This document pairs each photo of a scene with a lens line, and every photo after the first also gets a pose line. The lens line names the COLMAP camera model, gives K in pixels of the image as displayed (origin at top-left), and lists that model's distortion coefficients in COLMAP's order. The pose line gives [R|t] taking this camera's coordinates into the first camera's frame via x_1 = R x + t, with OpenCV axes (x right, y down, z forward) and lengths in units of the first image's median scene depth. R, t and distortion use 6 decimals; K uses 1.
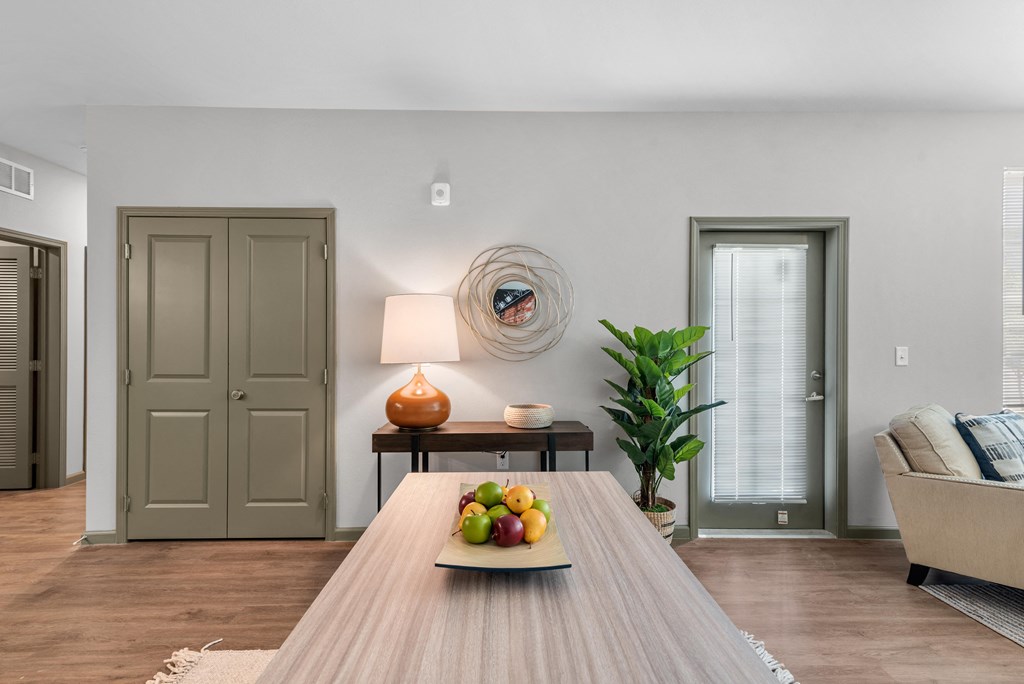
lens RADIAL K [[460.7, 0, 507.3], [0, 460.7, 341.2], [0, 0, 1]] dist [0.011238, -0.000295]
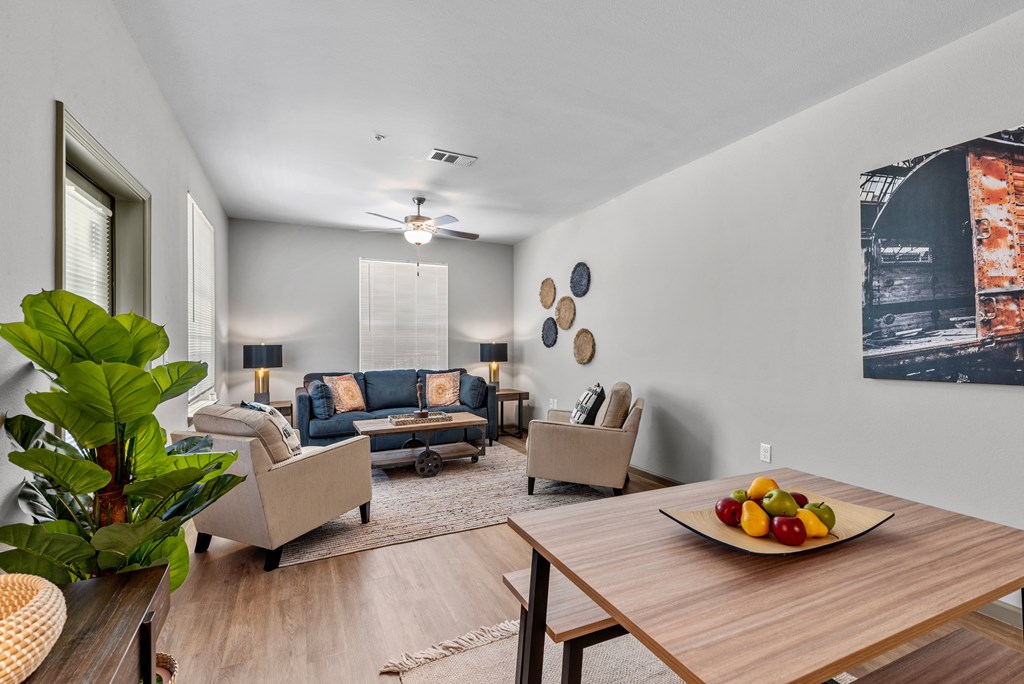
lens RADIAL K [[460.7, 0, 507.3], [0, 460.7, 341.2], [0, 0, 1]] dist [0.011238, -0.000295]
pose [[-0.395776, 0.005771, 0.918329, -0.335698], [0.008520, 0.999960, -0.002612, -0.002350], [-0.918308, 0.006790, -0.395809, 0.906162]]
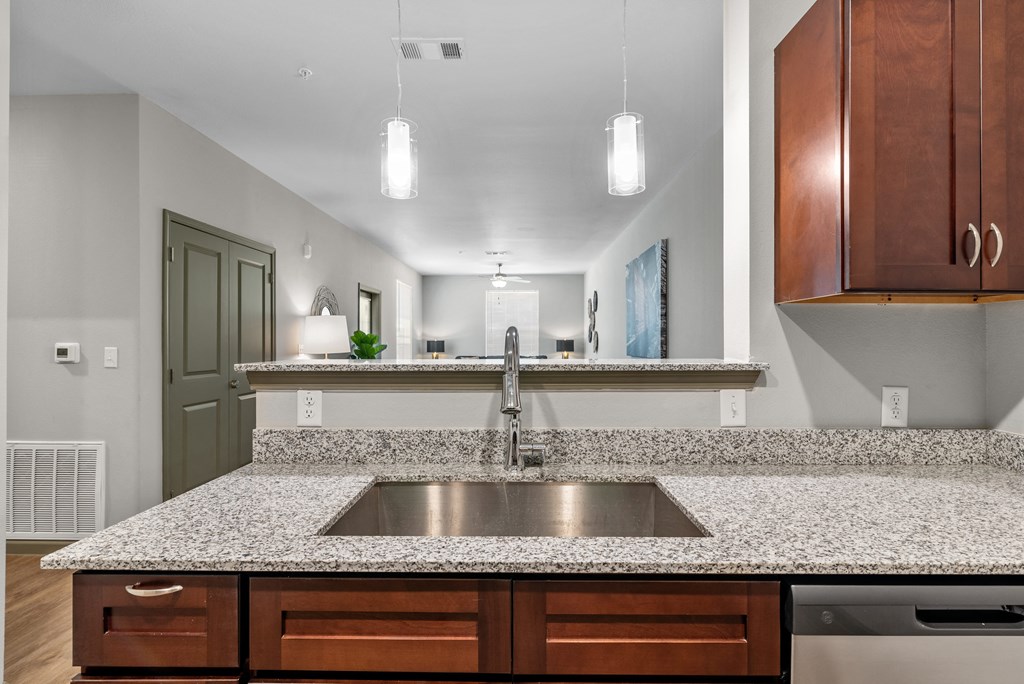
lens RADIAL K [[460.7, 0, 507.3], [0, 460.7, 341.2], [0, 0, 1]] dist [0.011238, -0.000295]
pose [[0.050866, -0.001274, 0.998705, -2.083997], [0.009310, 0.999956, 0.000801, 0.005760], [-0.998662, 0.009257, 0.050876, 0.241579]]
